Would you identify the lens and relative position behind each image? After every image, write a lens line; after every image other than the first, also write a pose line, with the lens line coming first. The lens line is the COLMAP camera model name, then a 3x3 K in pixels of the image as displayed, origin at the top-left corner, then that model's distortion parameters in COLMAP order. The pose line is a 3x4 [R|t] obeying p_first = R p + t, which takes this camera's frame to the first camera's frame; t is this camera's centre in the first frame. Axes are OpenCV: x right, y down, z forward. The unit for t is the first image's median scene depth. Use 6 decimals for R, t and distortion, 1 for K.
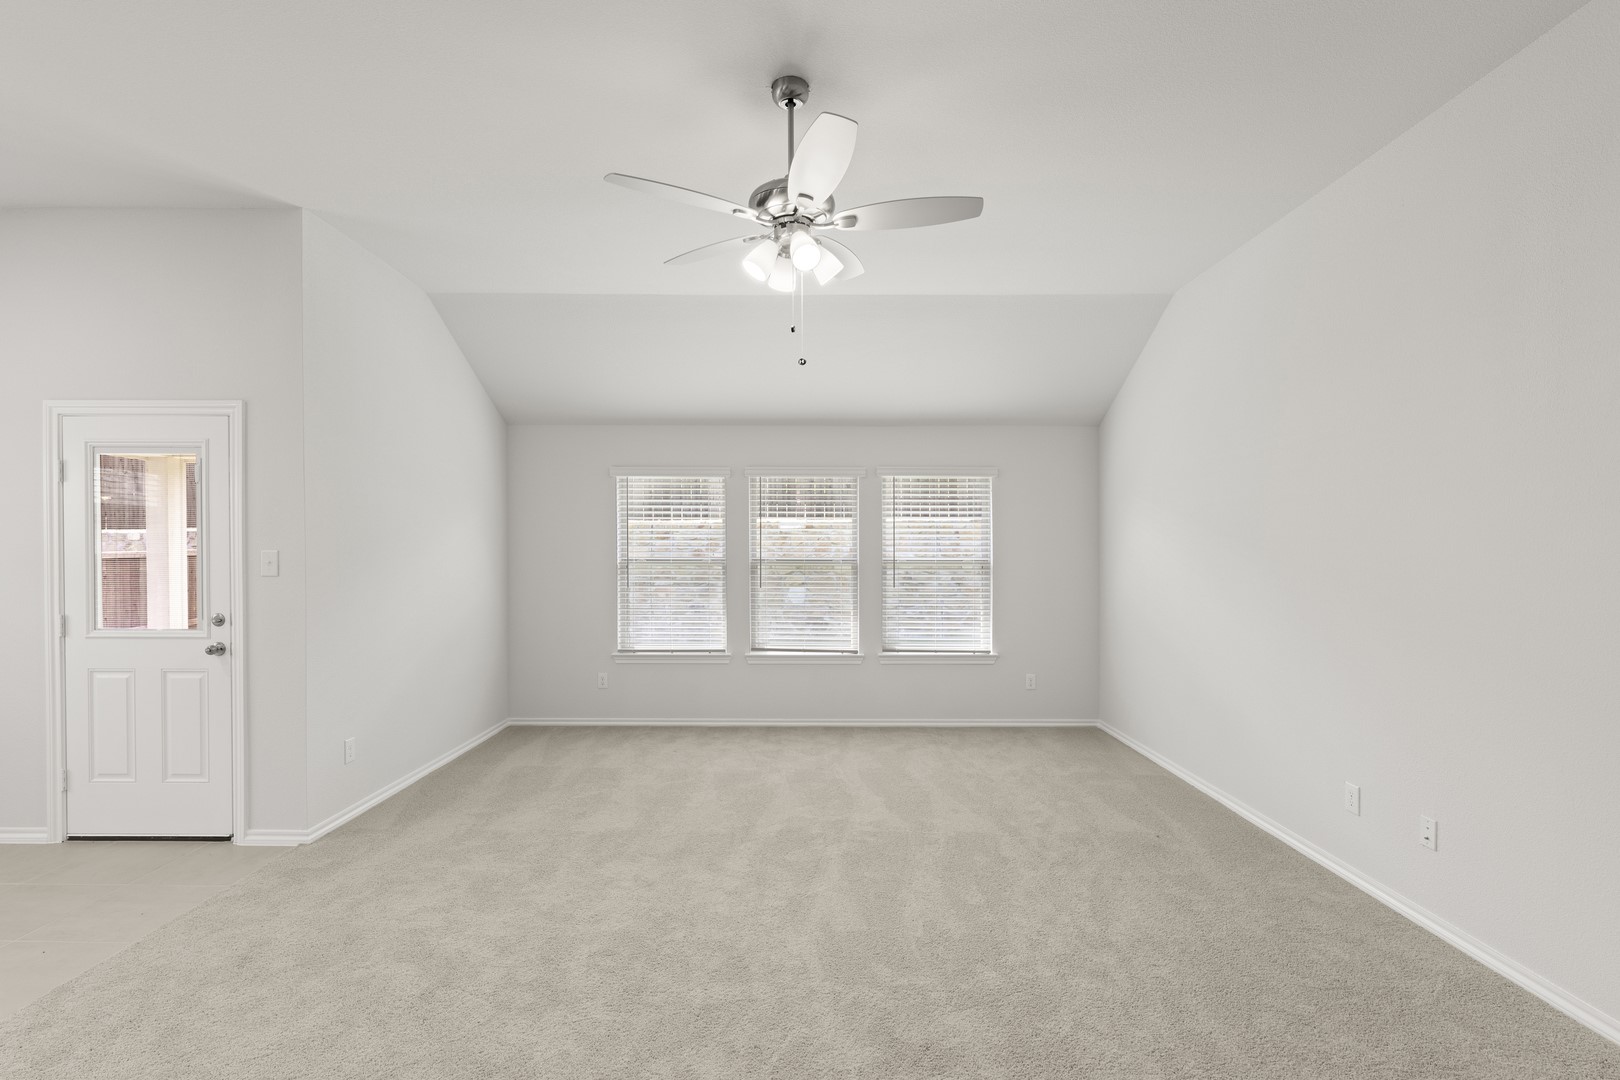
lens RADIAL K [[757.0, 0, 811.0], [0, 757.0, 558.0], [0, 0, 1]] dist [0.000638, -0.000406]
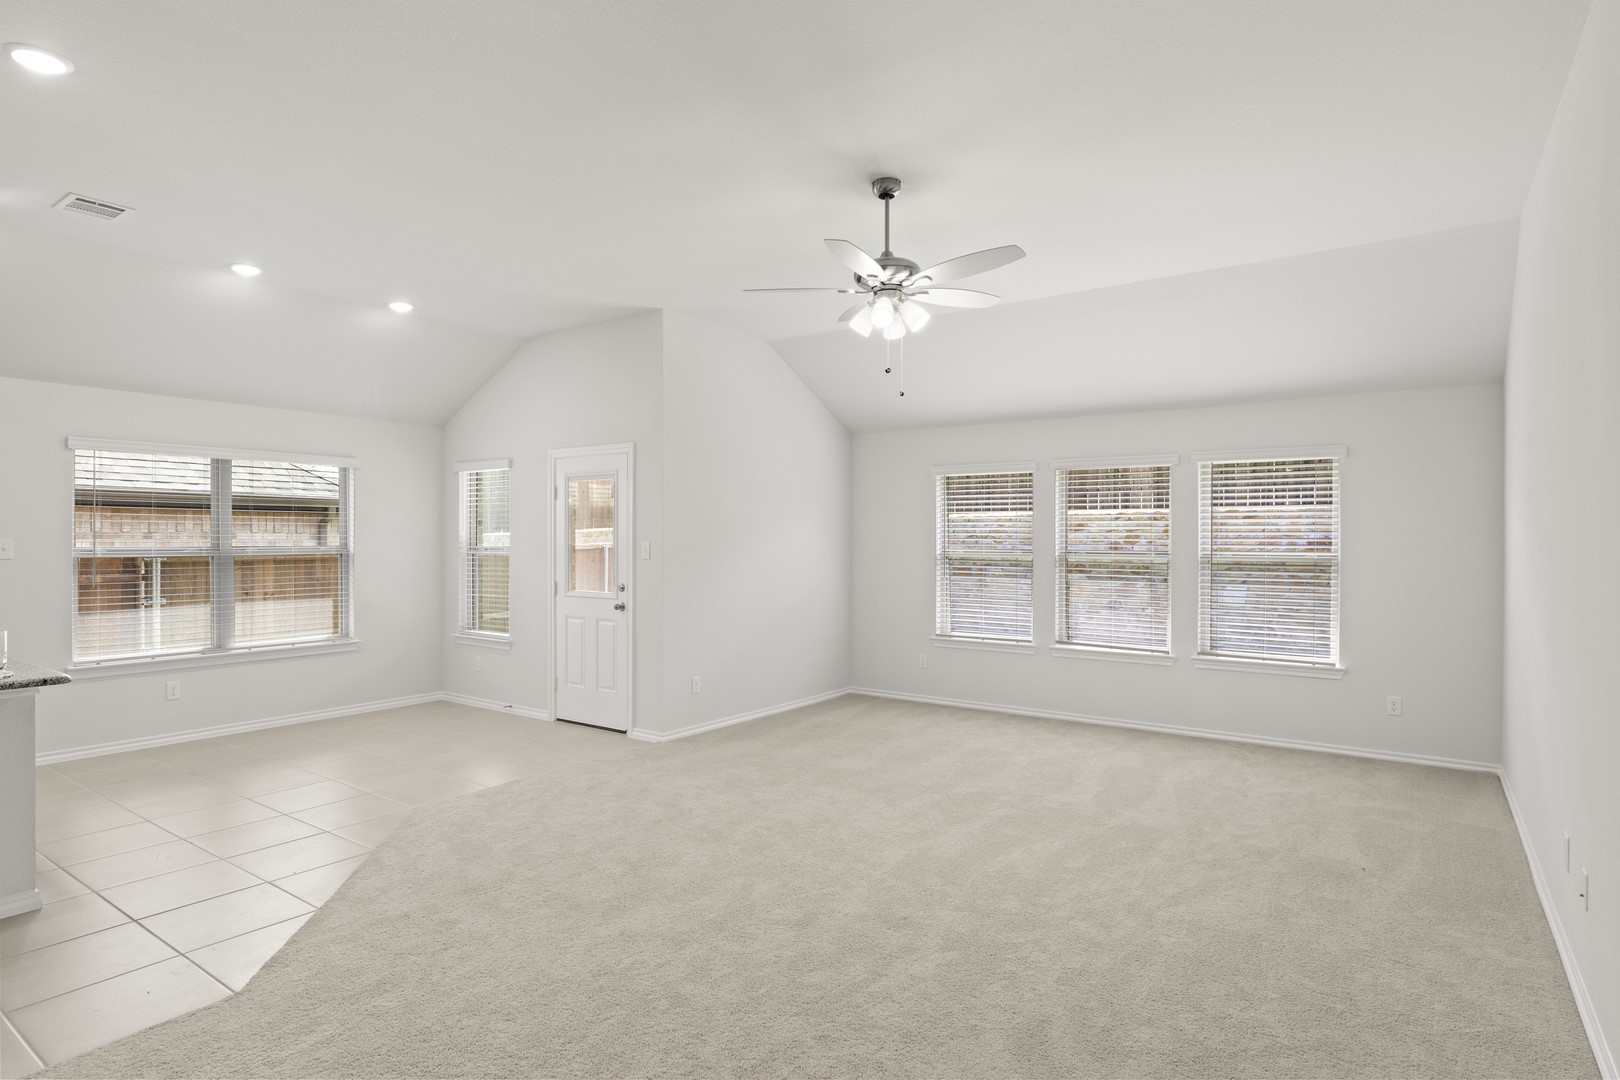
lens RADIAL K [[846.7, 0, 808.0], [0, 846.7, 551.8], [0, 0, 1]] dist [-0.000846, 0.001178]
pose [[0.820742, 0.009181, -0.571225, 0.493467], [-0.009059, 0.999954, 0.003057, 0.001091], [0.571227, 0.002666, 0.820788, -0.181935]]
